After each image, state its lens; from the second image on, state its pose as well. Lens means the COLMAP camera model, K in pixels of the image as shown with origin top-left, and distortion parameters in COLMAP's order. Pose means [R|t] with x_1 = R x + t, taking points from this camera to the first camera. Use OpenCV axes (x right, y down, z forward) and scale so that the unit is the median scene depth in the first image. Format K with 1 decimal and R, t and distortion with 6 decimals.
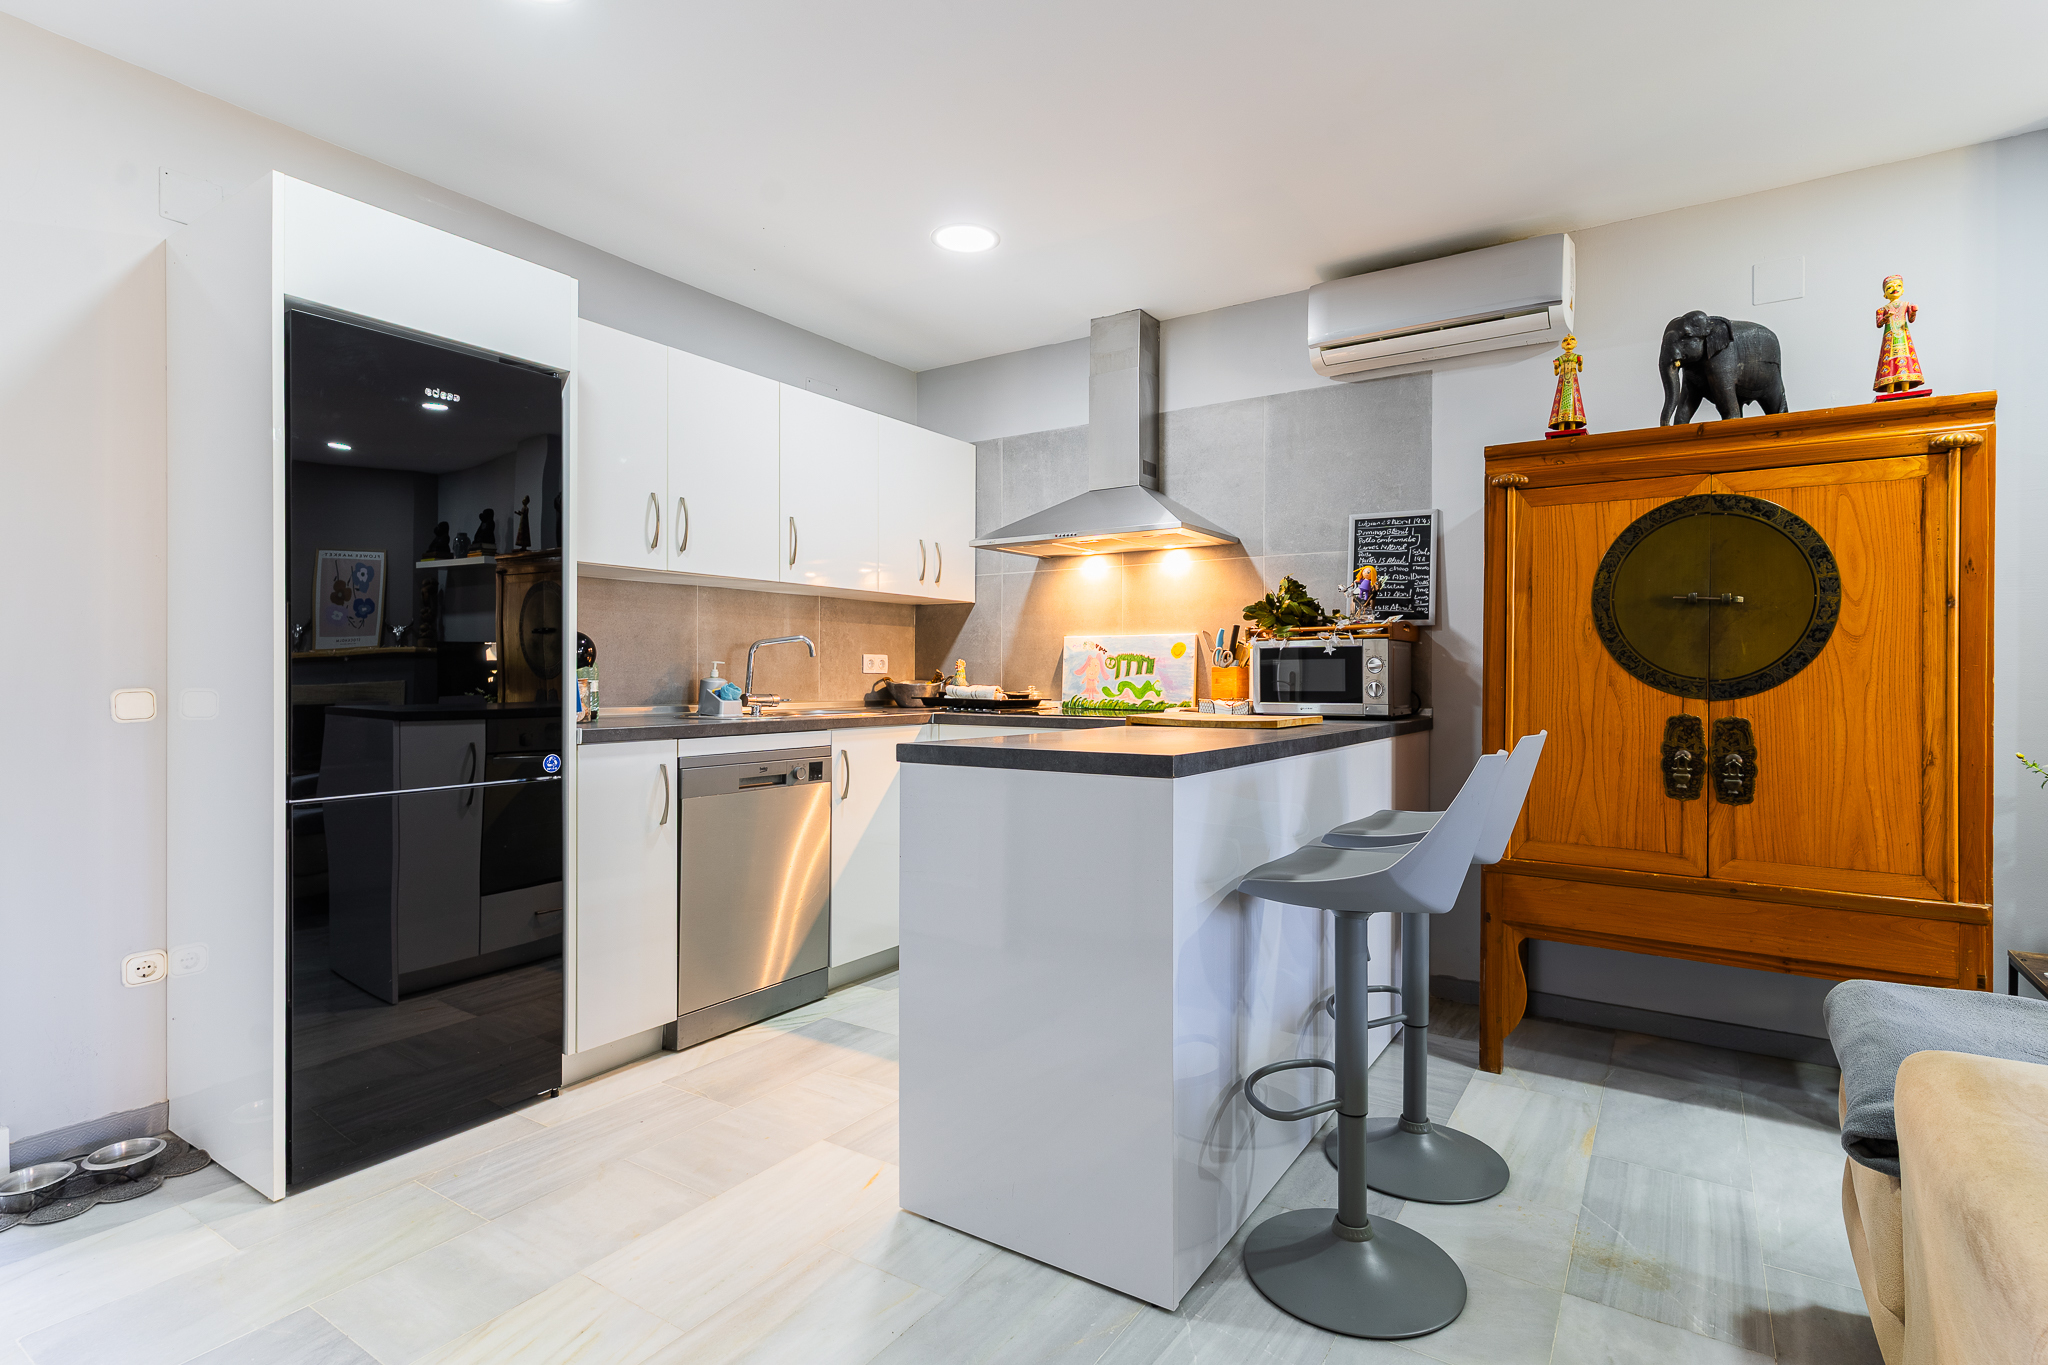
lens RADIAL K [[998.0, 0, 1024.0], [0, 998.0, 682.5], [0, 0, 1]] dist [0.000490, -0.000130]
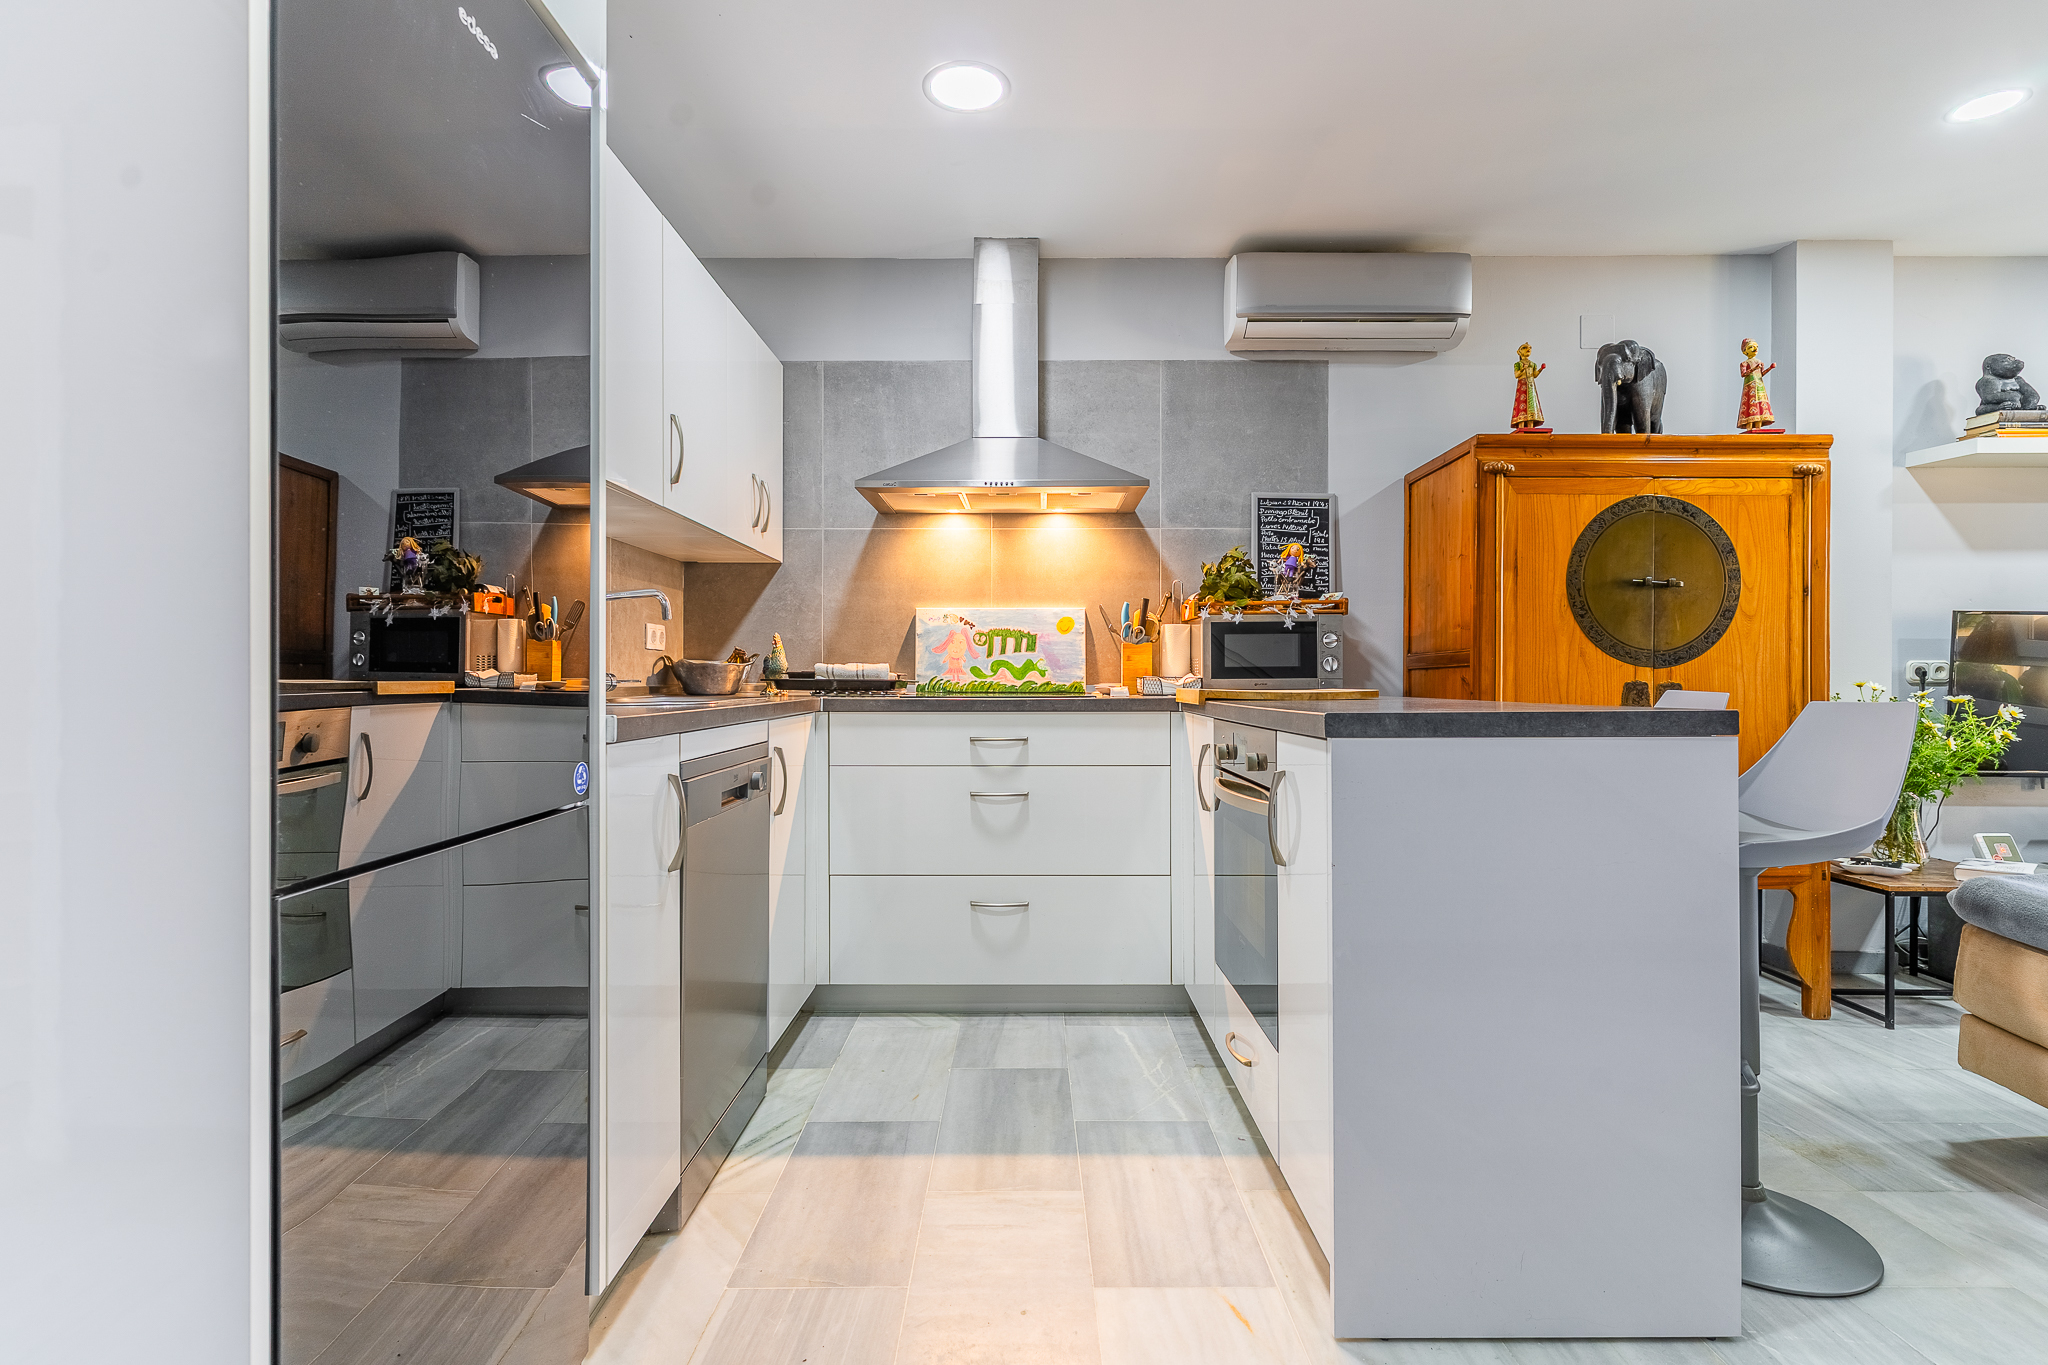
lens RADIAL K [[999.0, 0, 1024.0], [0, 999.0, 682.5], [0, 0, 1]] dist [0.000151, -0.000580]
pose [[0.835248, -0.004884, 0.549852, -0.430257], [0.006026, 0.999982, -0.000271, 0.022258], [-0.549840, 0.003540, 0.835262, 0.300392]]
